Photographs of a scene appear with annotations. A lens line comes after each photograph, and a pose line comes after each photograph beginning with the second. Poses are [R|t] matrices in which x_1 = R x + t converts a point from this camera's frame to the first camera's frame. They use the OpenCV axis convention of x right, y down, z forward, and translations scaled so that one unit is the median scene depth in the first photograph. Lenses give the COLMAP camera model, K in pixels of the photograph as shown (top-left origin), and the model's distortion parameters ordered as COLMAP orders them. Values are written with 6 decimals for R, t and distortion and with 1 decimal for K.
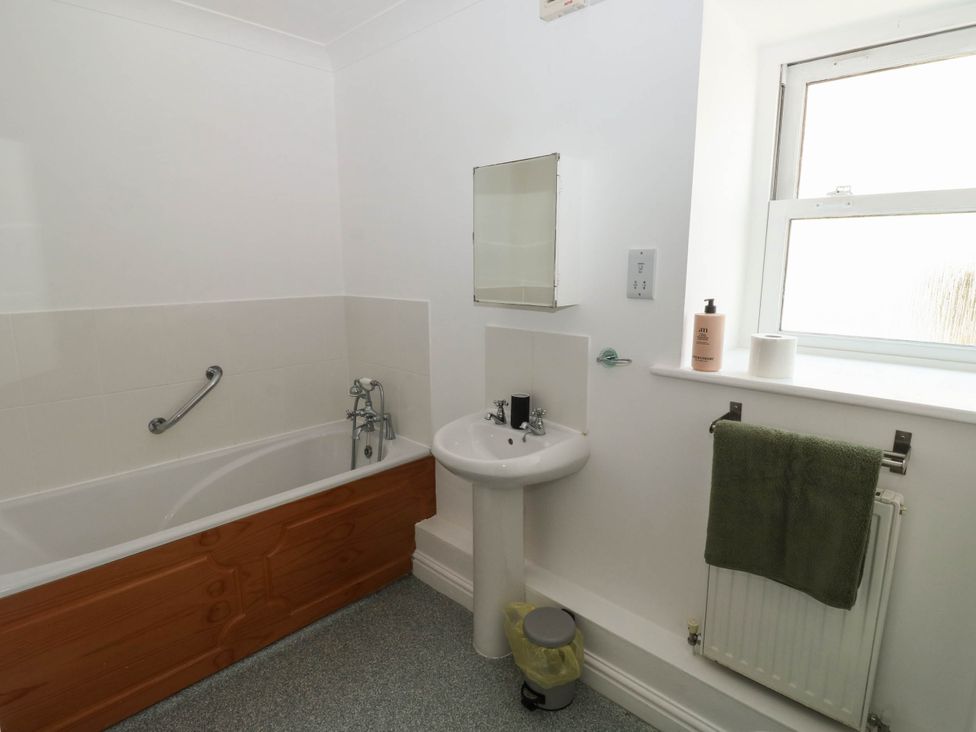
lens RADIAL K [[541.0, 0, 489.3], [0, 541.0, 358.7], [0, 0, 1]] dist [-0.000282, -0.000659]
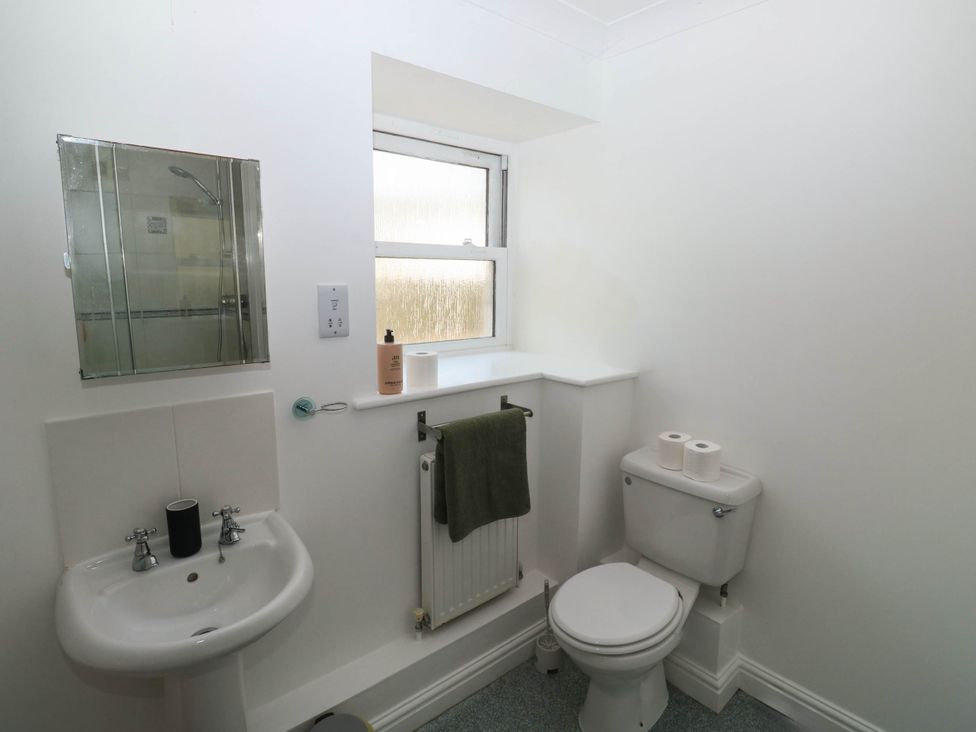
lens RADIAL K [[541.0, 0, 489.0], [0, 541.0, 371.1], [0, 0, 1]] dist [-0.000282, -0.000659]
pose [[0.084846, -0.164025, 0.982801, -0.651808], [0.188022, 0.971272, 0.145869, -0.143443], [-0.978493, 0.172412, 0.113249, 0.650593]]
